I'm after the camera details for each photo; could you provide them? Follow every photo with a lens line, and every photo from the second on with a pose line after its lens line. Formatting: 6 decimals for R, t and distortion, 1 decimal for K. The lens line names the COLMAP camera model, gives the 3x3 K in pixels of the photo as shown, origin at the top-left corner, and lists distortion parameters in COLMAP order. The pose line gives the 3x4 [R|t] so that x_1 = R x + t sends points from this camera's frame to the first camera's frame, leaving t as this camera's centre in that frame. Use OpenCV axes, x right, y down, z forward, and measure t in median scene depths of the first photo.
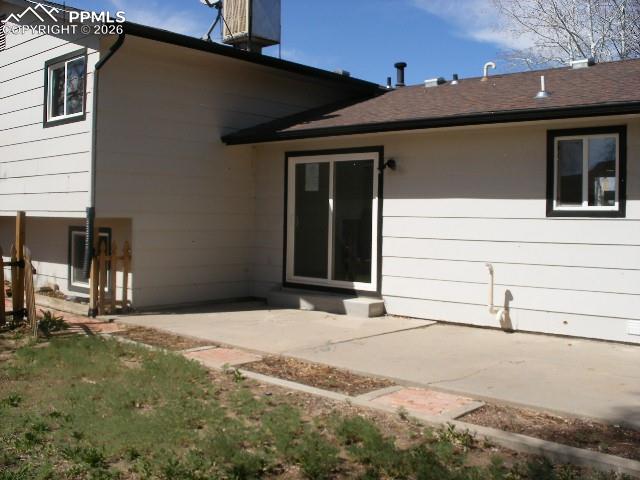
lens RADIAL K [[700.8, 0, 320.0], [0, 700.8, 240.0], [0, 0, 1]] dist [-0.156245, 0.007688]
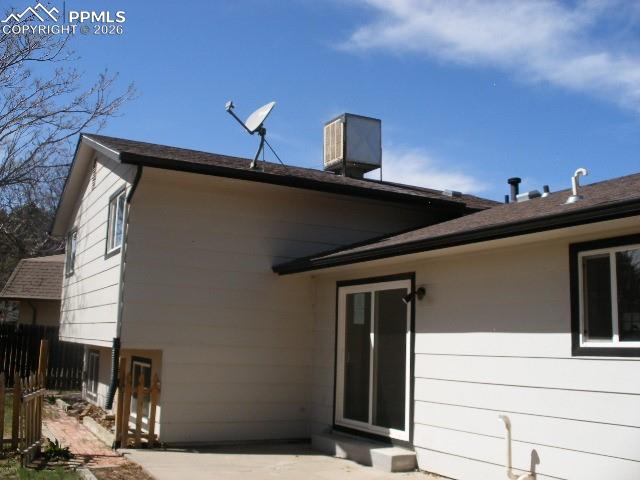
lens RADIAL K [[702.3, 0, 320.0], [0, 702.3, 240.0], [0, 0, 1]] dist [-0.248852, 0.414057]
pose [[0.932813, -0.041766, -0.357932, 0.290439], [-0.025232, 0.983253, -0.180490, -0.013779], [0.359476, 0.177395, 0.916137, 0.152114]]
